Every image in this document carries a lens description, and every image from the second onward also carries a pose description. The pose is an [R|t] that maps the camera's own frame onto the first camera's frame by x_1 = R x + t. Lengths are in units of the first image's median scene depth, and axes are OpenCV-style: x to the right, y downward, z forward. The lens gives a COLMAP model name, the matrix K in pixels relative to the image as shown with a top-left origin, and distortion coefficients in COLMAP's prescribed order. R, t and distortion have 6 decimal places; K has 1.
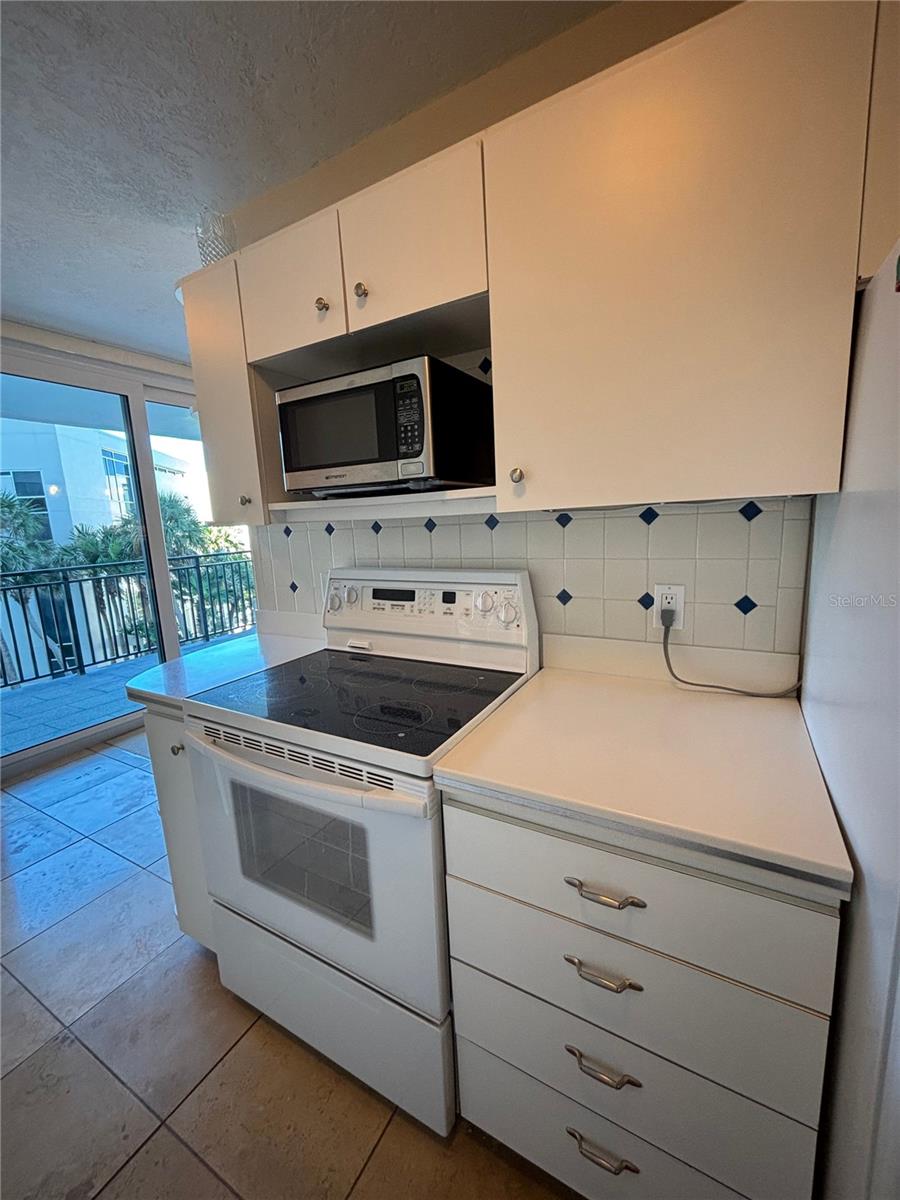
lens RADIAL K [[481.5, 0, 450.0], [0, 481.5, 600.0], [0, 0, 1]] dist [-0.001019, -0.000048]
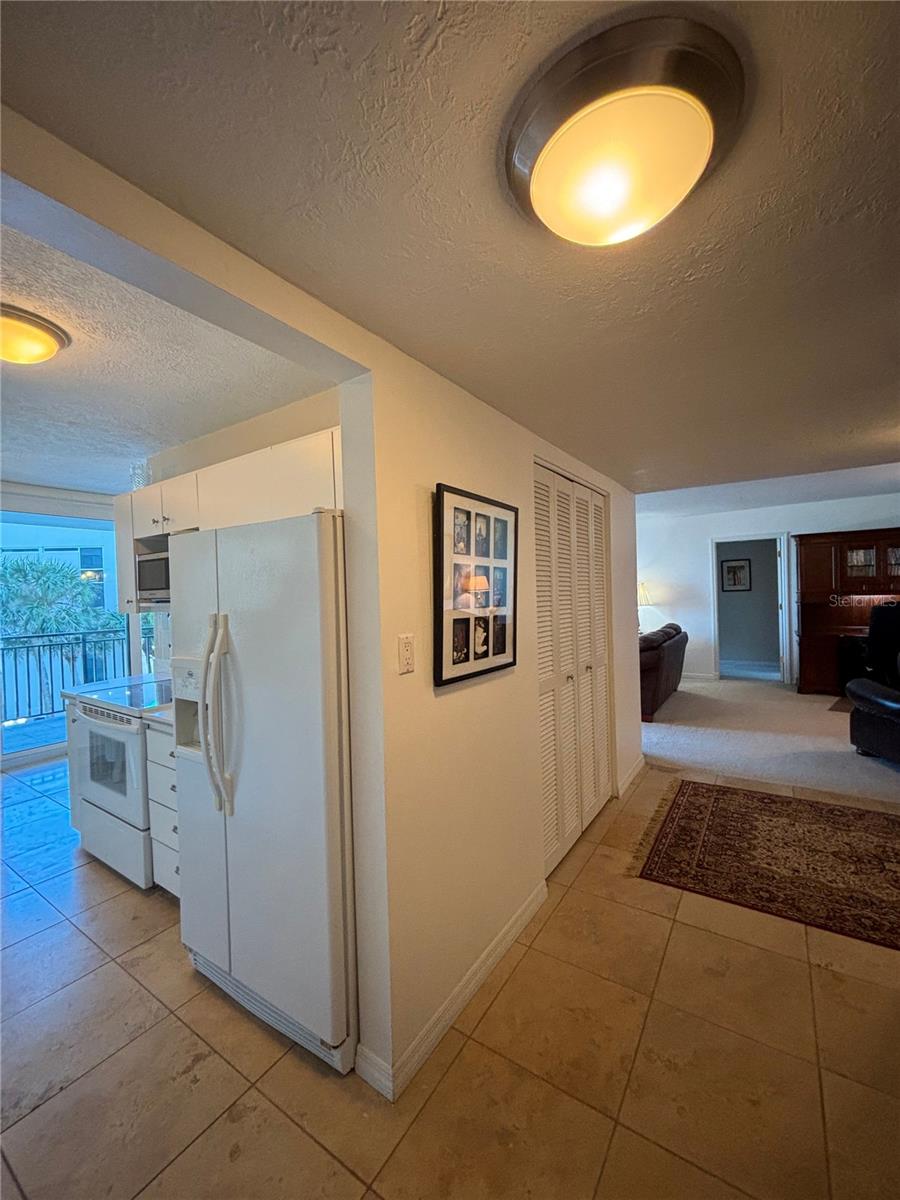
lens RADIAL K [[481.5, 0, 450.0], [0, 481.5, 600.0], [0, 0, 1]] dist [-0.001019, -0.000048]
pose [[0.996854, 0.016971, -0.077422, 1.180430], [-0.028165, 0.988902, -0.145873, 0.049902], [0.074087, 0.147595, 0.986269, -0.987893]]
